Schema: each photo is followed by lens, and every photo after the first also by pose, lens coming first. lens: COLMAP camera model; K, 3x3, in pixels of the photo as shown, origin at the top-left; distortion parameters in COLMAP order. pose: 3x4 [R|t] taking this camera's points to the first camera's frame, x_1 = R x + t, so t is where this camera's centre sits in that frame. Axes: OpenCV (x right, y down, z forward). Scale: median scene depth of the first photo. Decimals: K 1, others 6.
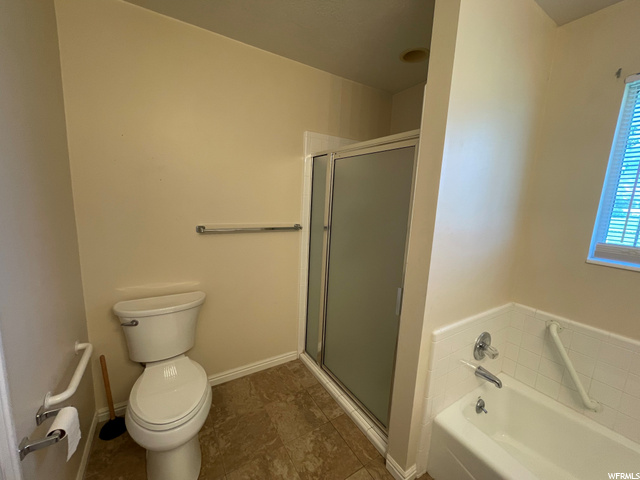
lens RADIAL K [[257.1, 0, 320.6], [0, 257.1, 237.2], [0, 0, 1]] dist [0.003378, 0.000280]
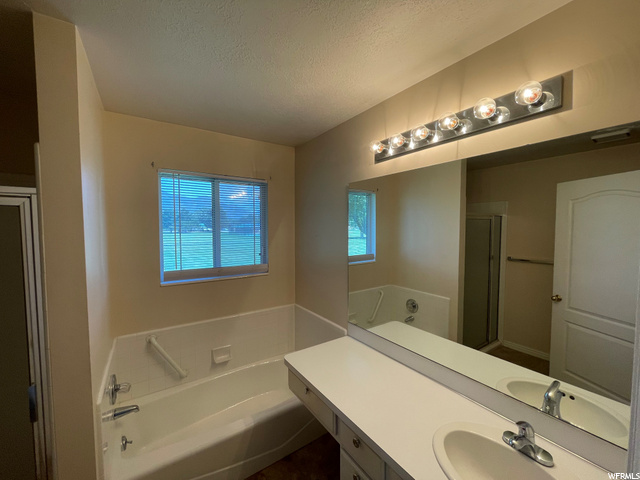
lens RADIAL K [[257.1, 0, 321.0], [0, 257.1, 239.3], [0, 0, 1]] dist [0.003378, 0.000280]
pose [[-0.049043, -0.098252, 0.993952, -0.438884], [0.150718, 0.983027, 0.104609, -0.179274], [-0.987360, 0.154936, -0.033402, 0.108415]]
